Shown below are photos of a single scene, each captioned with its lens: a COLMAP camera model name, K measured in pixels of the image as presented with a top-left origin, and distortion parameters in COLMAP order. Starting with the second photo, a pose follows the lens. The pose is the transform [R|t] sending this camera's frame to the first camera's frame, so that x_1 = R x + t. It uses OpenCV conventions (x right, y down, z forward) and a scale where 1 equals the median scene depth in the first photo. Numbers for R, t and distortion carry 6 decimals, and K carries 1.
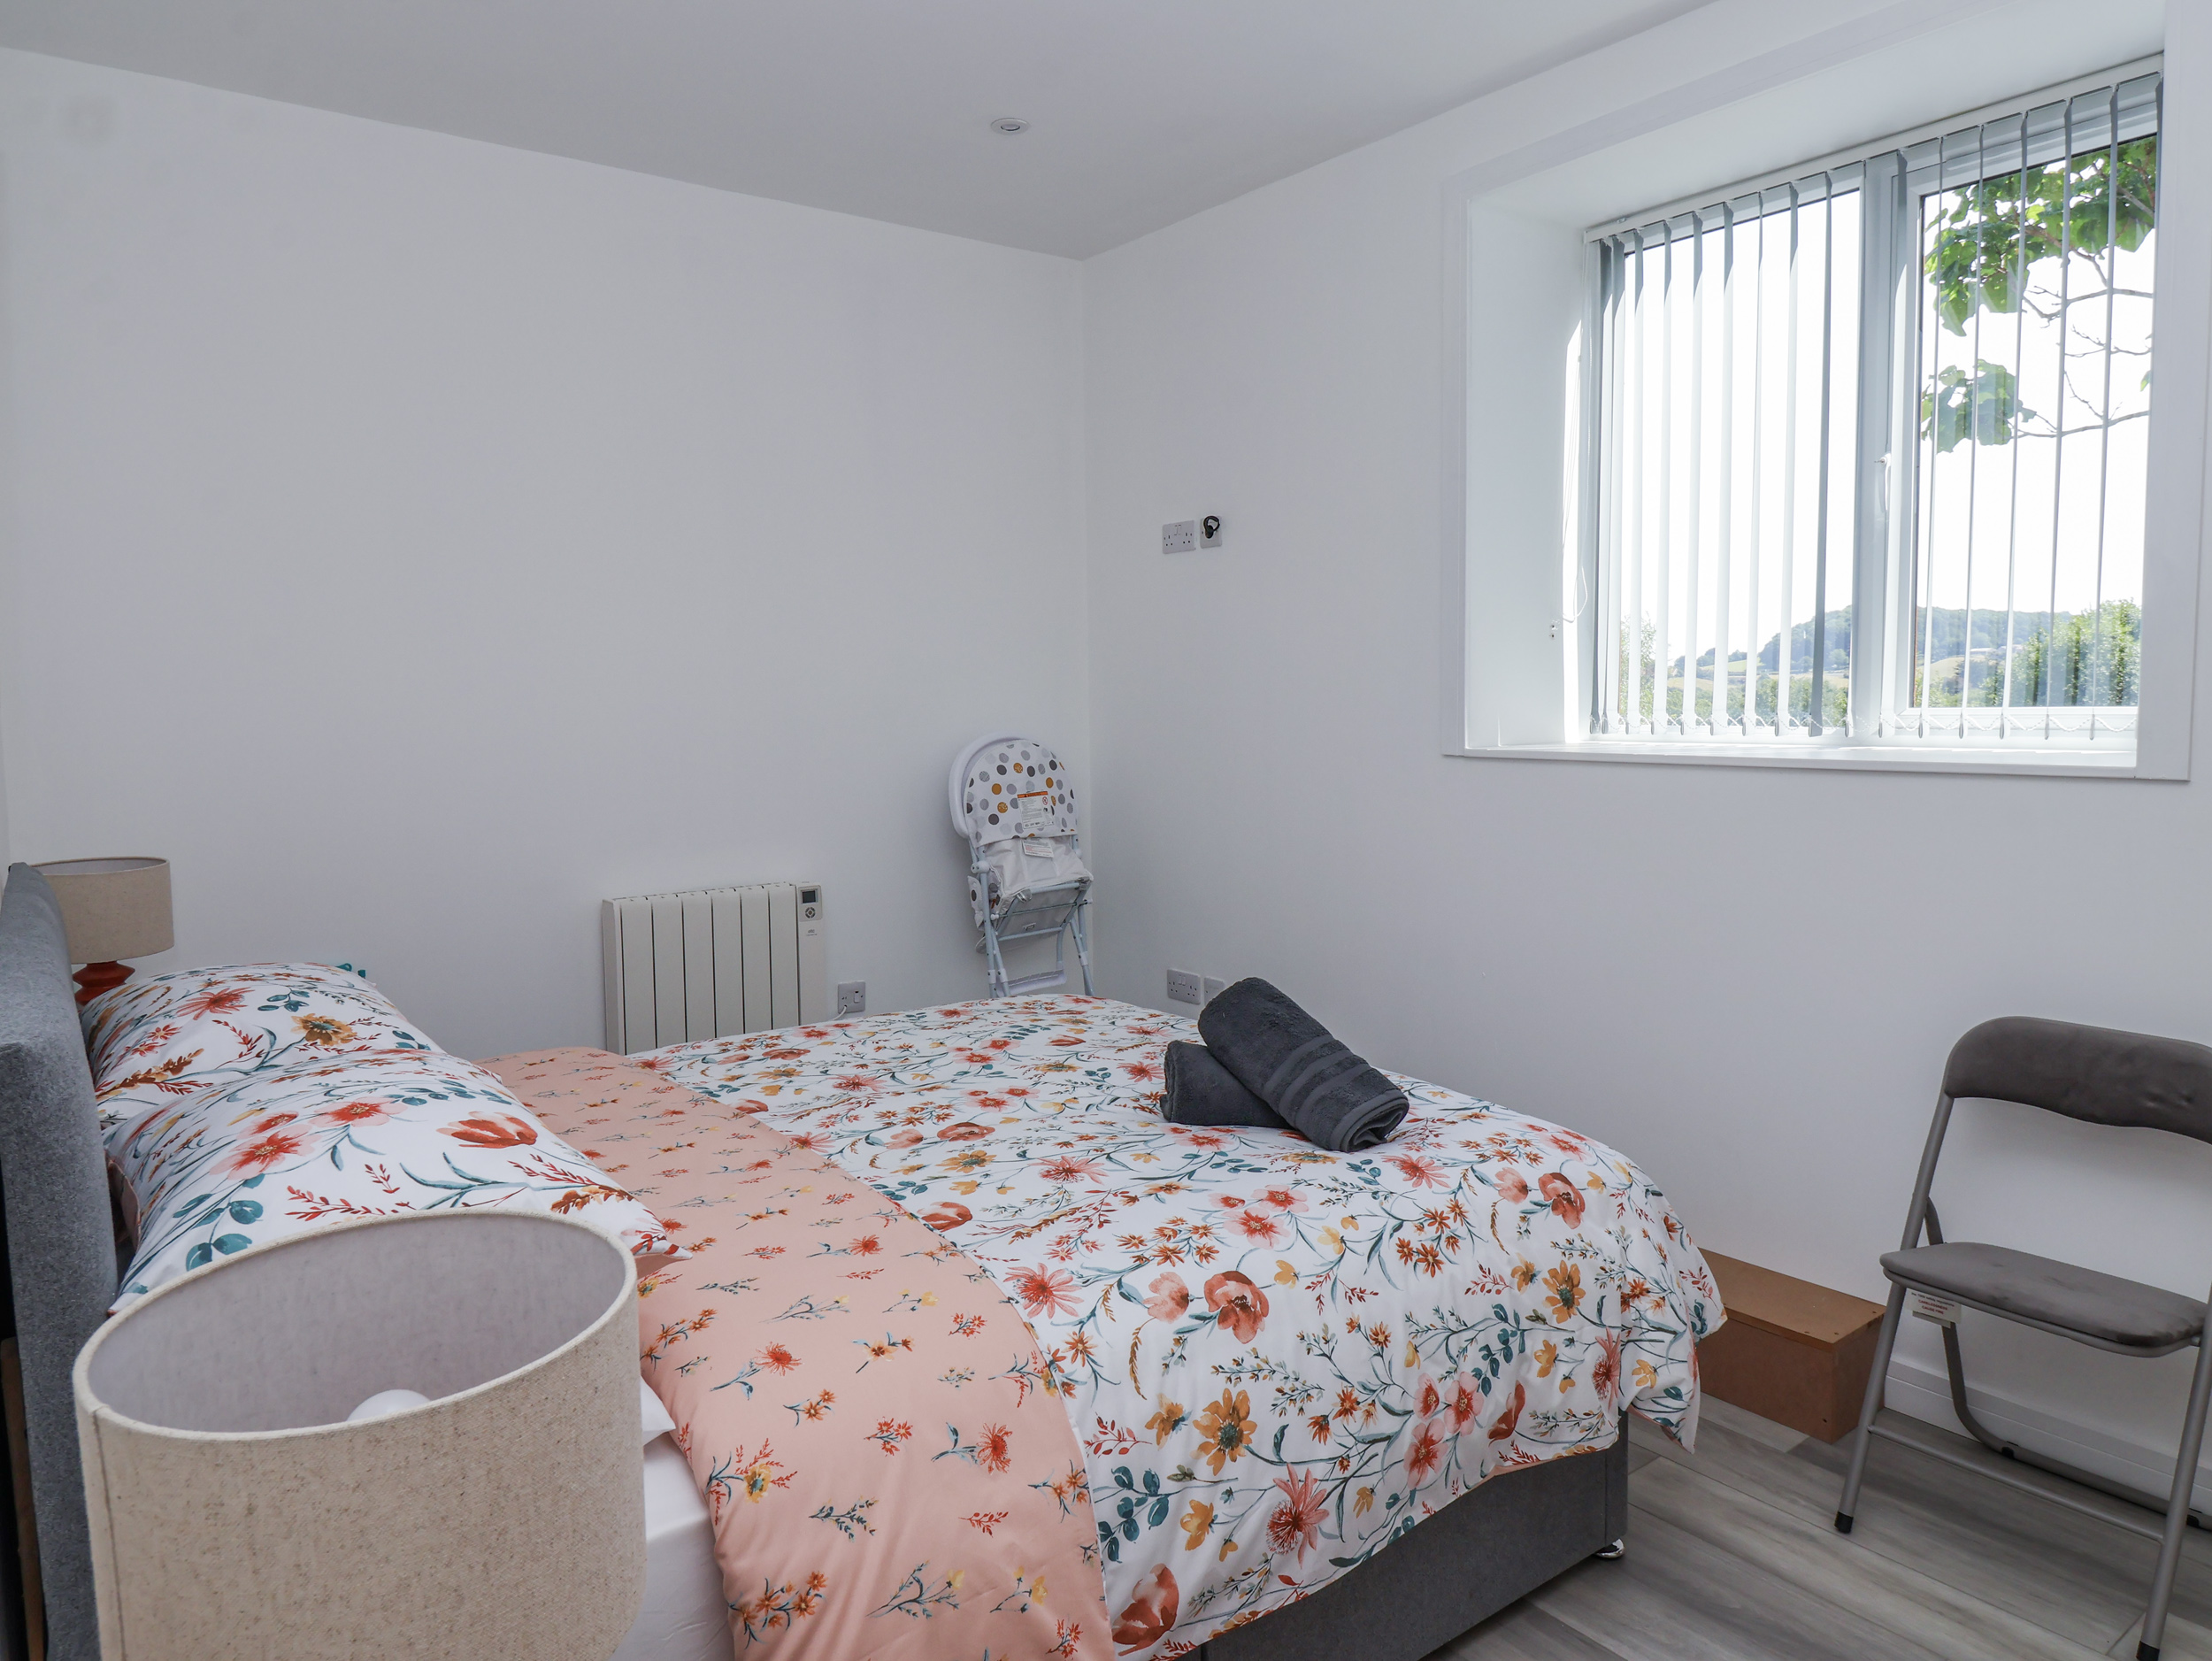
lens RADIAL K [[1318.2, 0, 1109.1], [0, 1318.2, 829.8], [0, 0, 1]] dist [-0.001312, 0.000012]
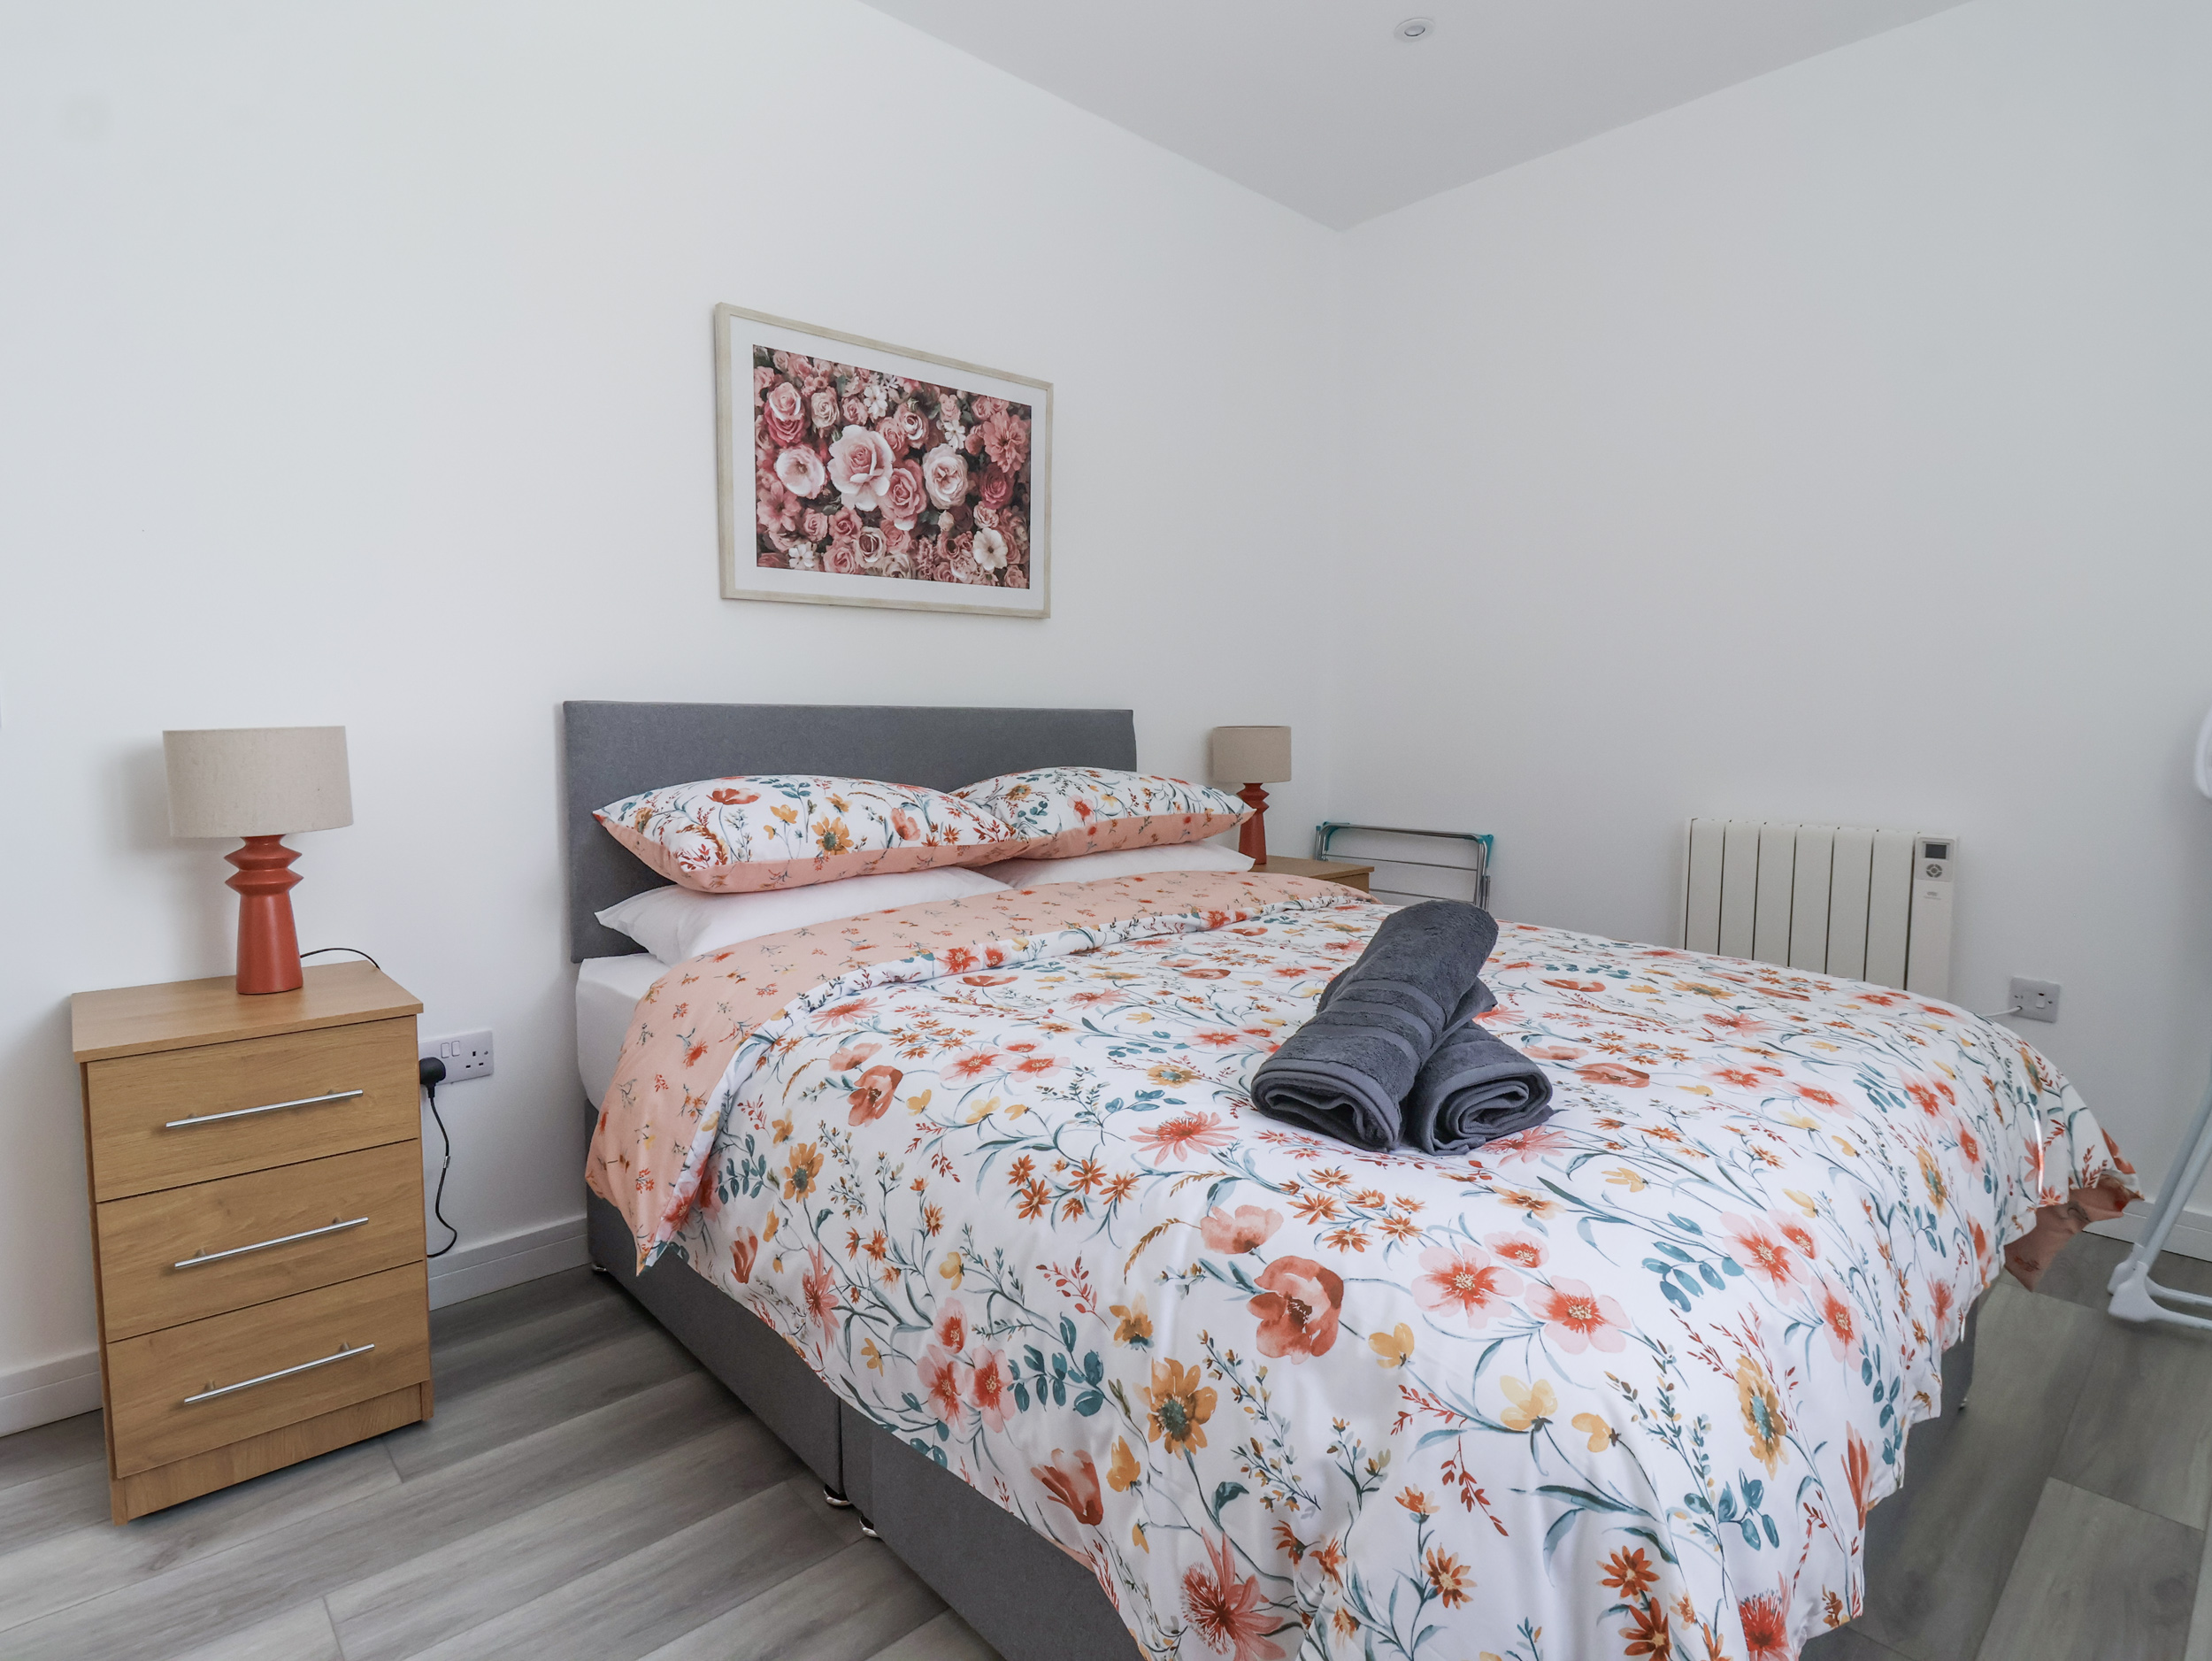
lens RADIAL K [[1125.2, 0, 1117.0], [0, 1125.2, 827.6], [0, 0, 1]] dist [-0.006380, -0.001797]
pose [[0.145157, 0.114538, -0.982757, 0.875955], [-0.097809, 0.990073, 0.100943, 0.038457], [0.984562, 0.081470, 0.154919, 0.931149]]
